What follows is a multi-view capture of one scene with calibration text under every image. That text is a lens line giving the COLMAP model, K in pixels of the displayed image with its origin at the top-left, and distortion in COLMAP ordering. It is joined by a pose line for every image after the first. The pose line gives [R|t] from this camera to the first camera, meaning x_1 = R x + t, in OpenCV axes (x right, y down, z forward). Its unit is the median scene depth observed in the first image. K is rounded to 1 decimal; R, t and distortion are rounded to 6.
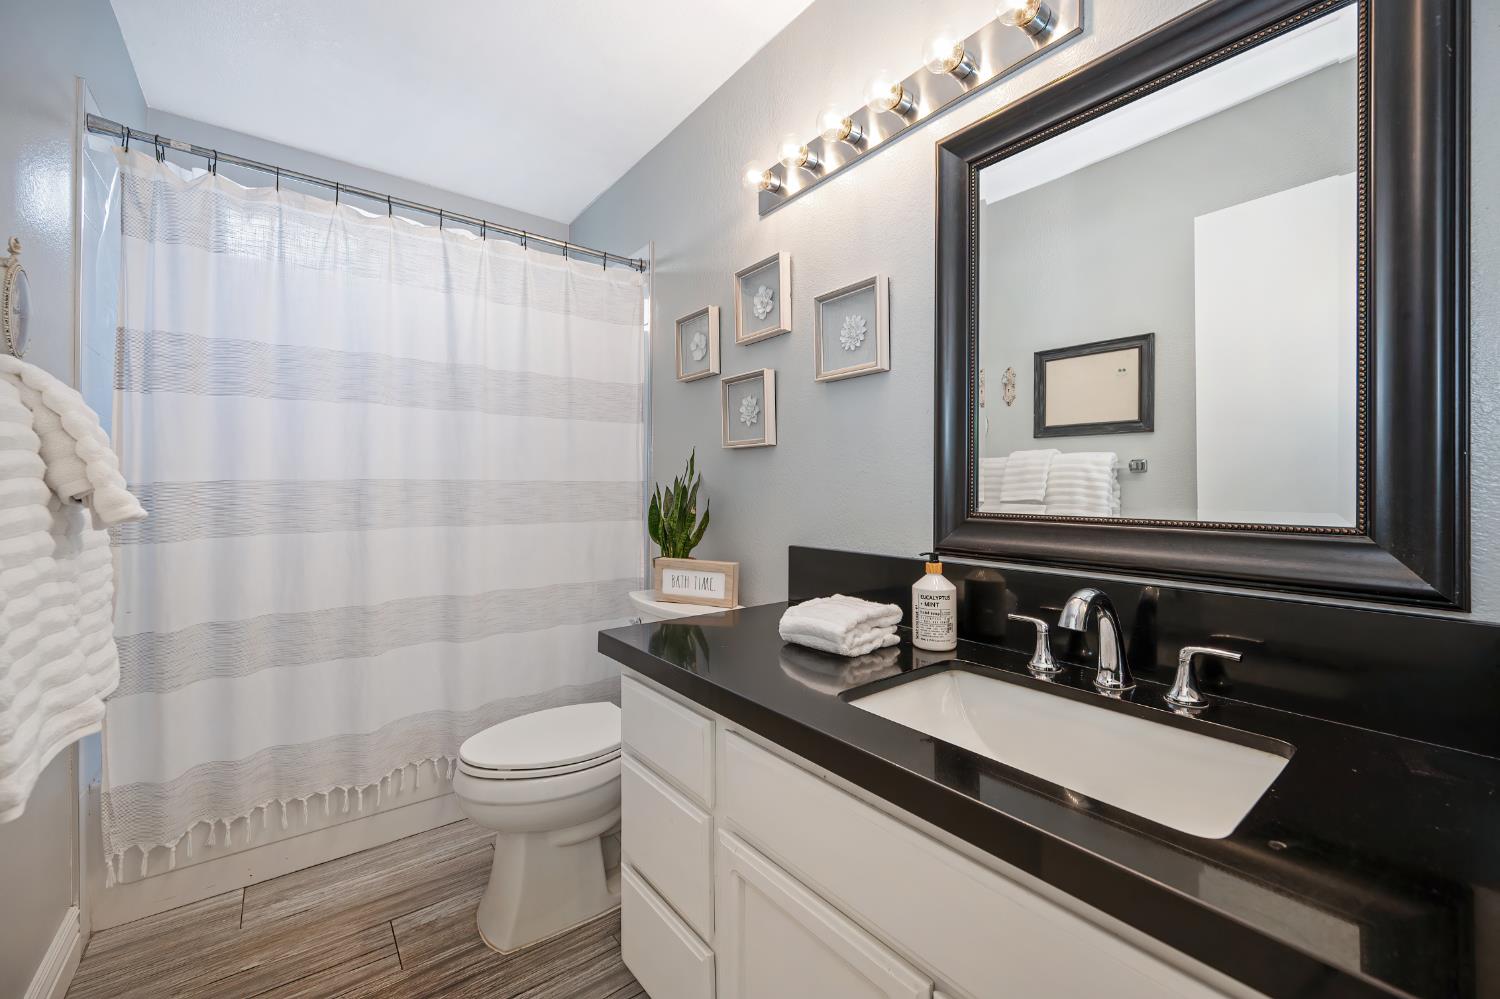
lens RADIAL K [[596.2, 0, 753.0], [0, 596.2, 489.9], [0, 0, 1]] dist [0.000702, -0.000933]
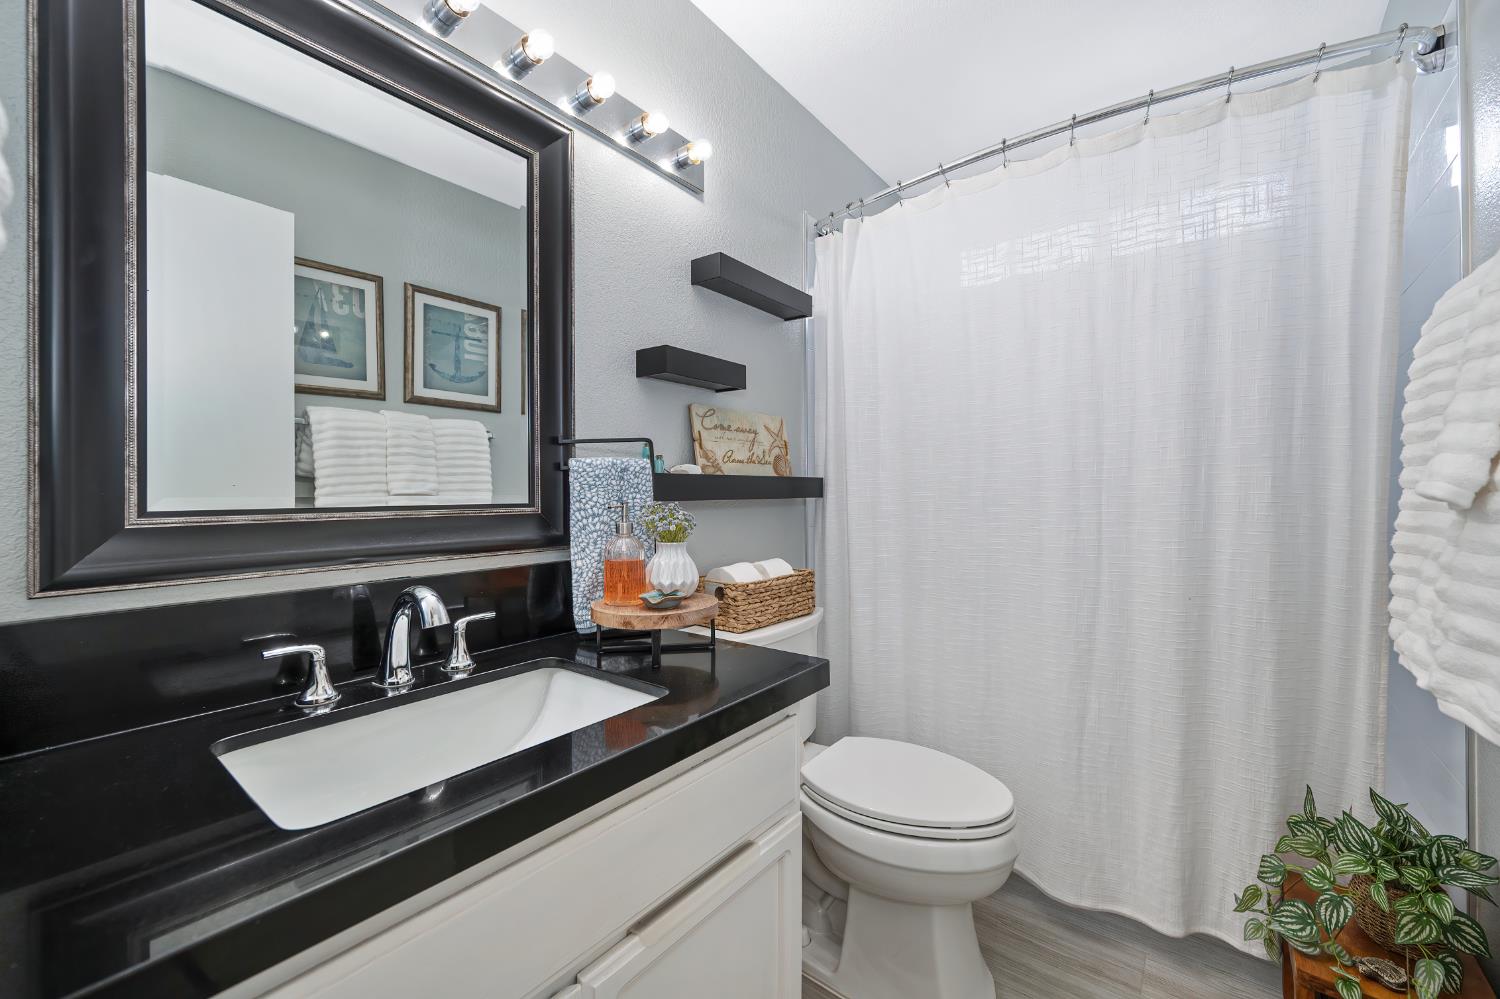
lens RADIAL K [[596.2, 0, 754.0], [0, 596.2, 489.8], [0, 0, 1]] dist [0.000702, -0.000933]
pose [[-0.243219, -0.002727, 0.969968, -0.567698], [0.012067, 0.999910, 0.005837, 0.002265], [-0.969896, 0.013124, -0.243164, 0.706480]]
